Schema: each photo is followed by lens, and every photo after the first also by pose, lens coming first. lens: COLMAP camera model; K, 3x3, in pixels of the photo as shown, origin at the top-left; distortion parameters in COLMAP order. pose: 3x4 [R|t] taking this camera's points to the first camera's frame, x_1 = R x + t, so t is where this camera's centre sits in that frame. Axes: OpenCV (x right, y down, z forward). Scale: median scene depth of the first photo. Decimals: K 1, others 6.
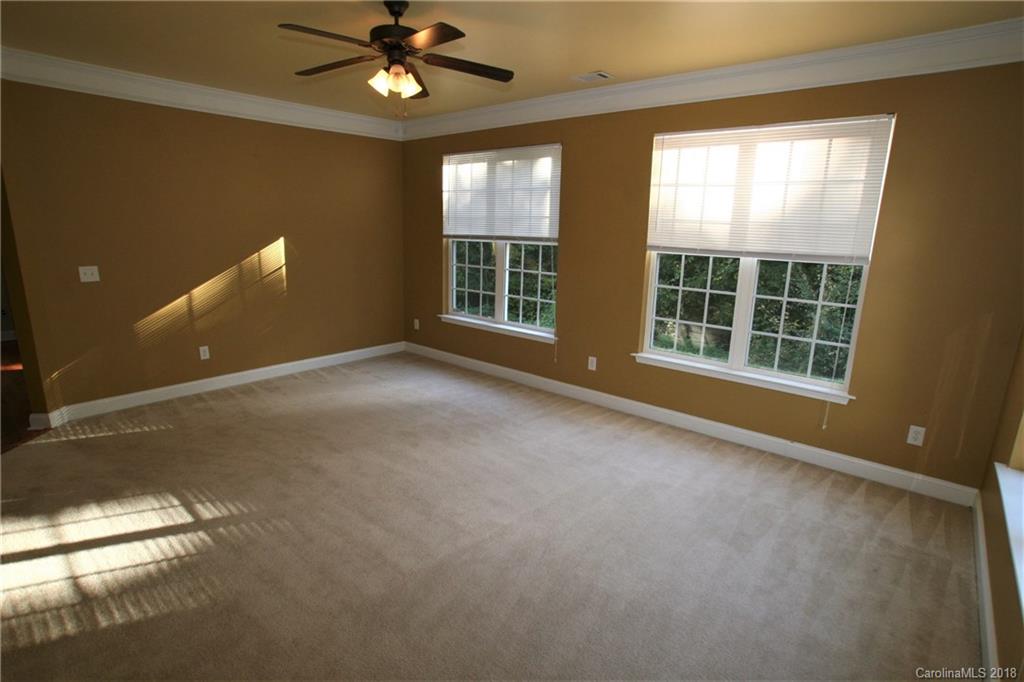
lens RADIAL K [[518.6, 0, 512.0], [0, 518.6, 341.0], [0, 0, 1]] dist [-0.087025, 0.050119]
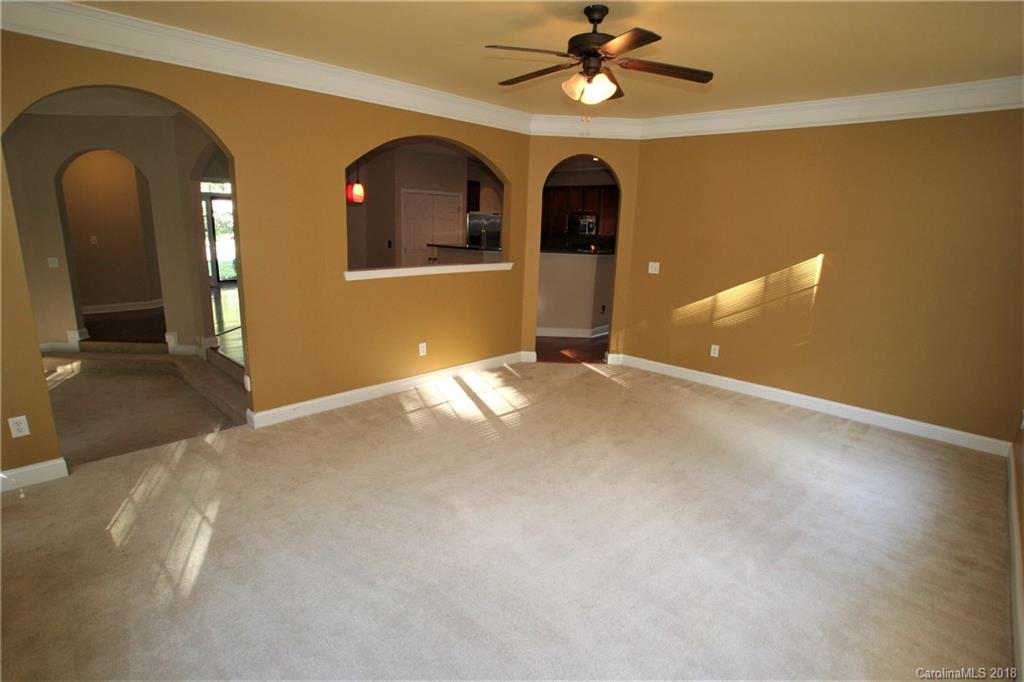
lens RADIAL K [[527.5, 0, 512.0], [0, 527.5, 341.0], [0, 0, 1]] dist [-0.045228, 0.025652]
pose [[-0.048539, 0.200576, -0.978475, 0.606569], [-0.256392, 0.944303, 0.206290, -0.137102], [0.965353, 0.260886, 0.005591, 0.644042]]
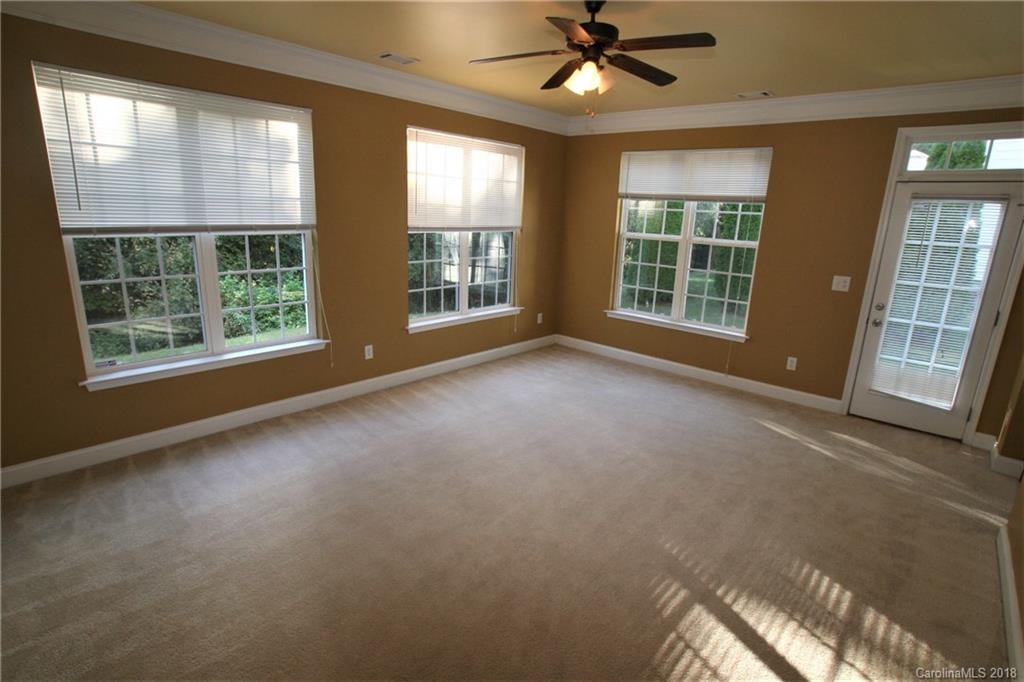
lens RADIAL K [[518.6, 0, 512.0], [0, 518.6, 341.0], [0, 0, 1]] dist [-0.087025, 0.050119]
pose [[0.019192, -0.265292, 0.963977, -0.885503], [0.185785, 0.948309, 0.257281, -0.202848], [-0.982403, 0.174155, 0.067487, 0.772870]]
